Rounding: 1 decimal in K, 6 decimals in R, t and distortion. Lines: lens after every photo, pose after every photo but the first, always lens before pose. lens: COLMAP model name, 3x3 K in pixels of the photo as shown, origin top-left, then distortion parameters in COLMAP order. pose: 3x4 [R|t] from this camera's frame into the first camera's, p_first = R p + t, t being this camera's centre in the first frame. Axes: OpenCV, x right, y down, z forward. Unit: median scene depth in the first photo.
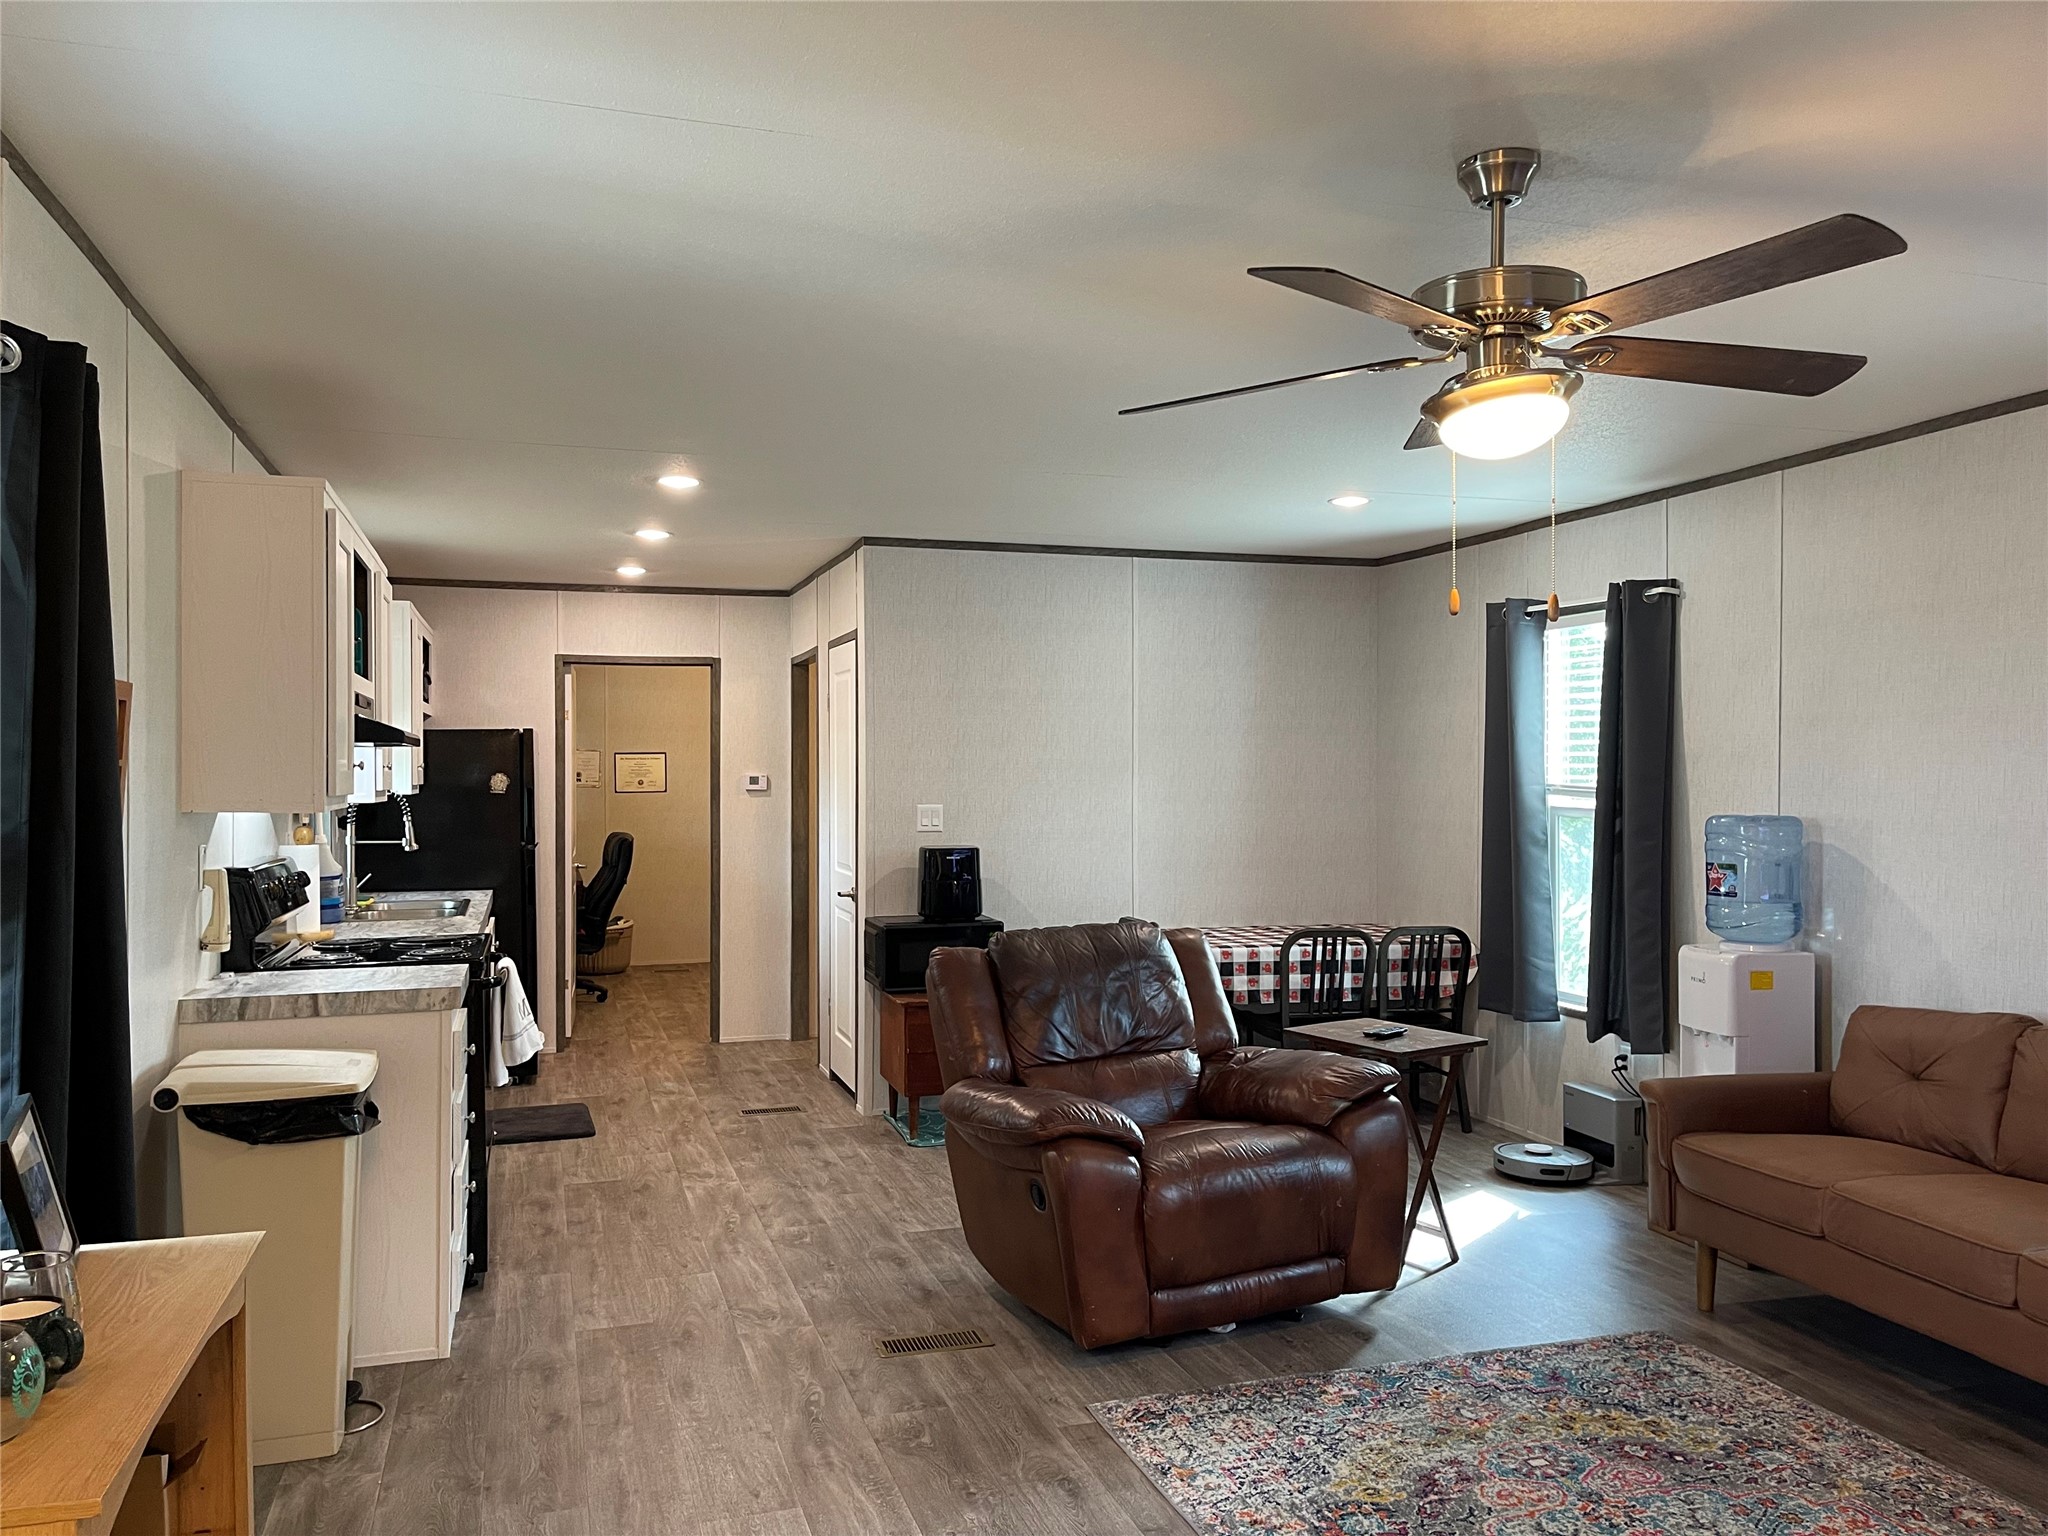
lens RADIAL K [[1559.6, 0, 1024.2], [0, 1559.6, 766.6], [0, 0, 1]] dist [0.025356, -0.030095]
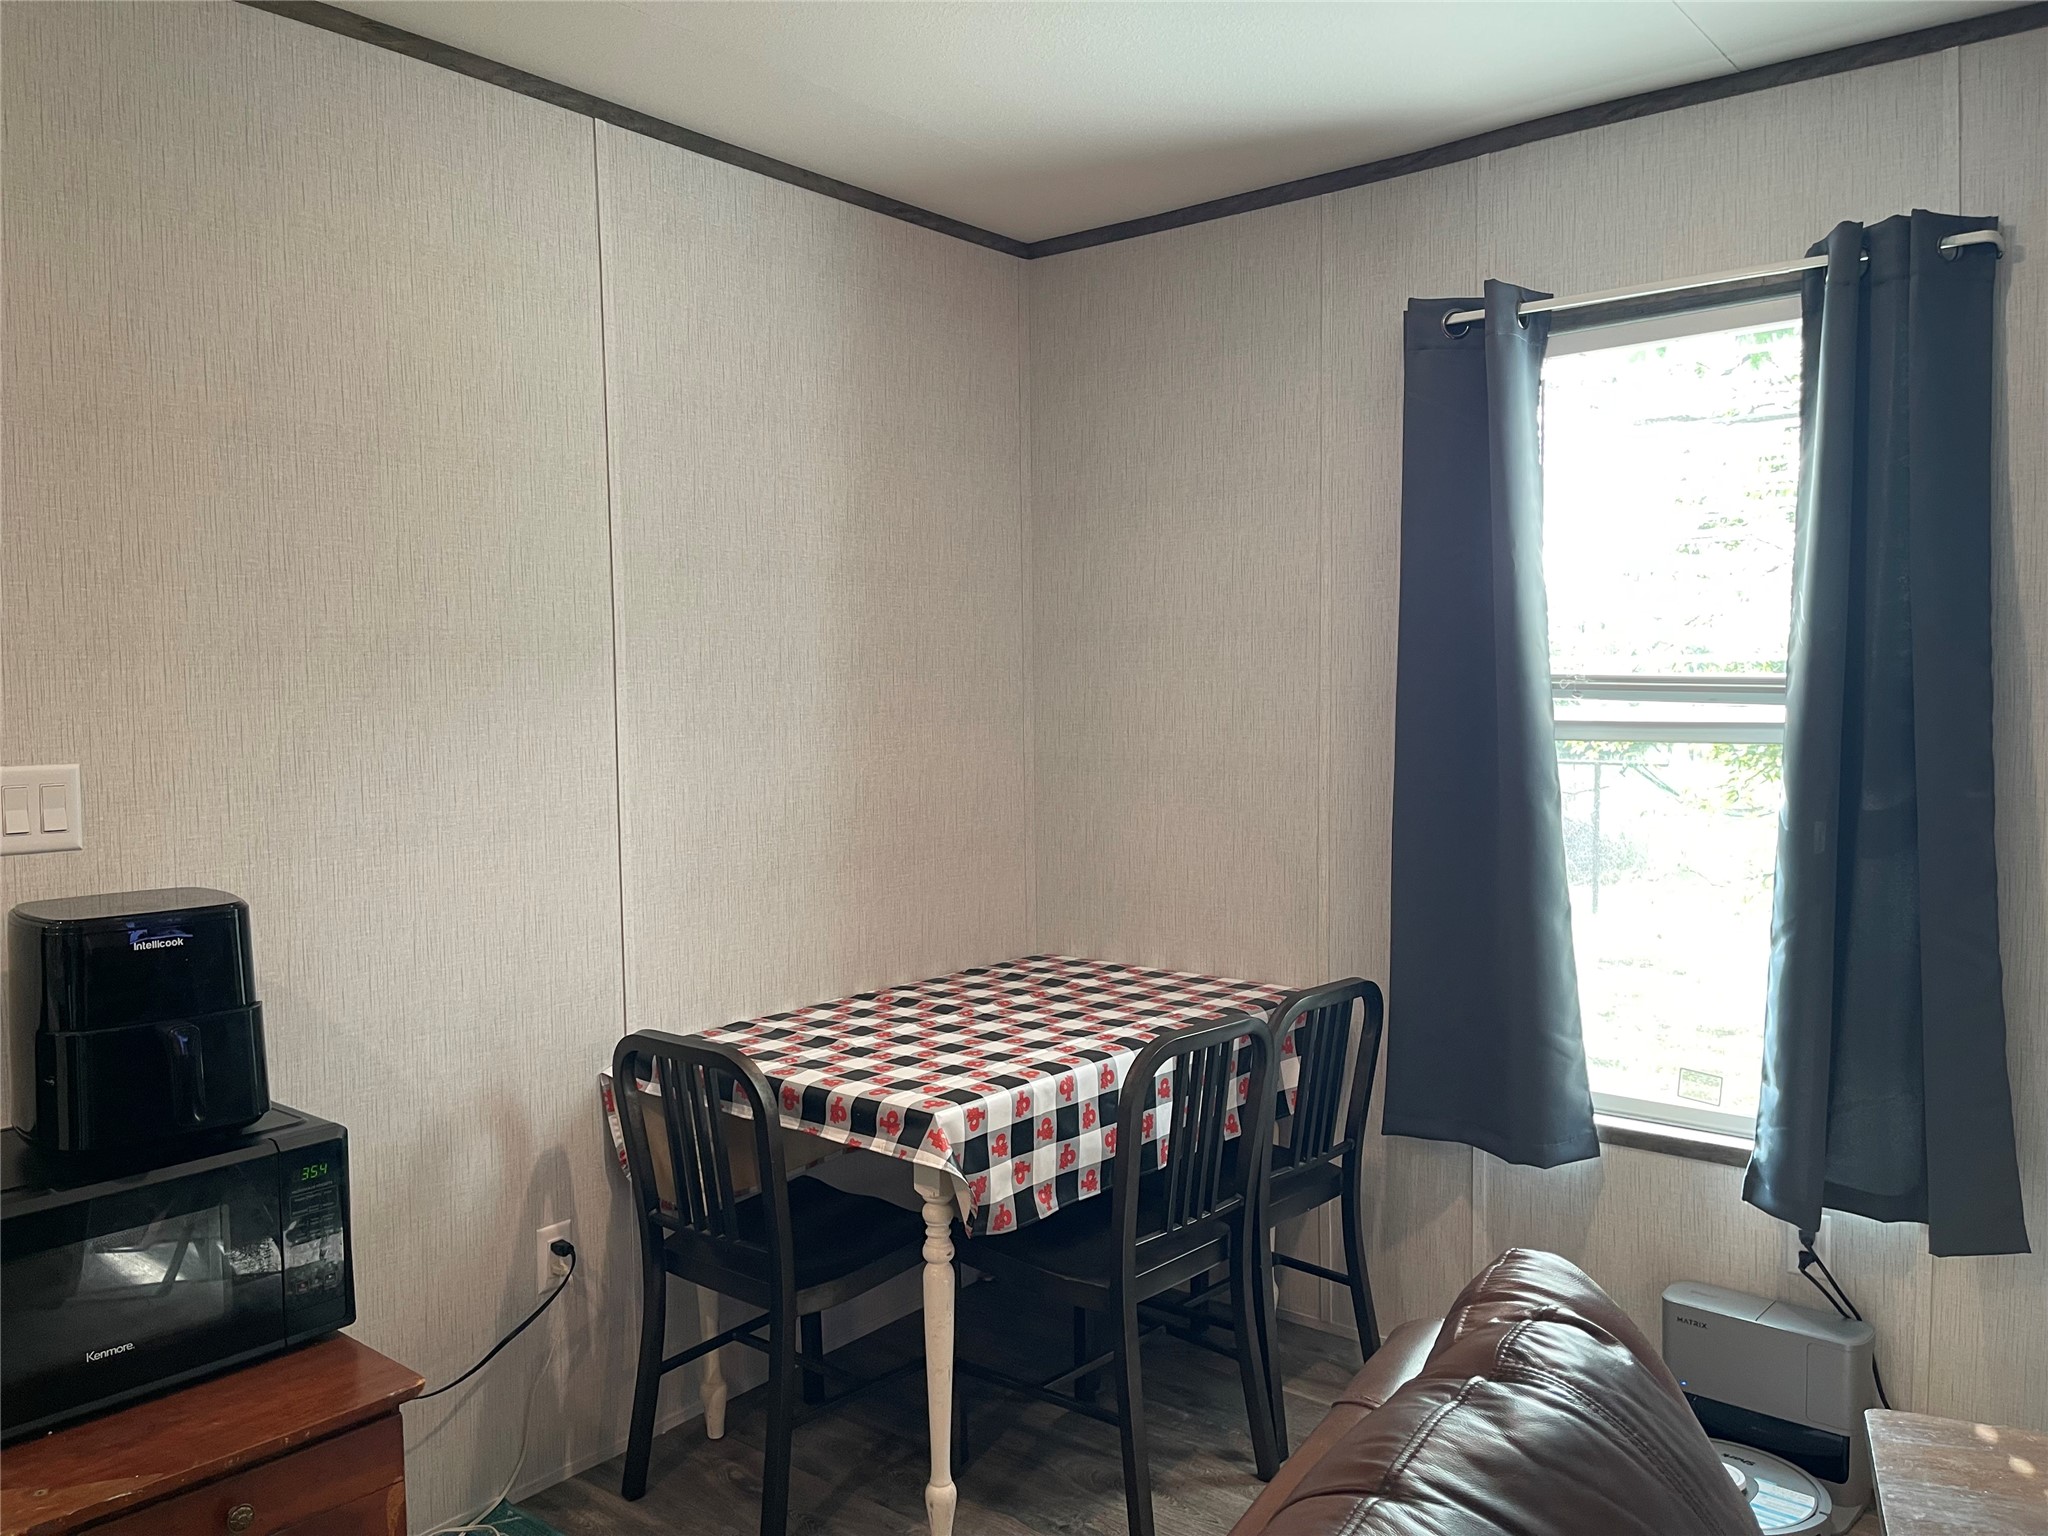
lens RADIAL K [[1559.6, 0, 1034.0], [0, 1559.6, 767.2], [0, 0, 1]] dist [0.025356, -0.030095]
pose [[0.832396, -0.040650, 0.552689, -0.072691], [0.014197, 0.998543, 0.052062, 0.012490], [-0.554000, -0.035489, 0.831760, 0.680951]]
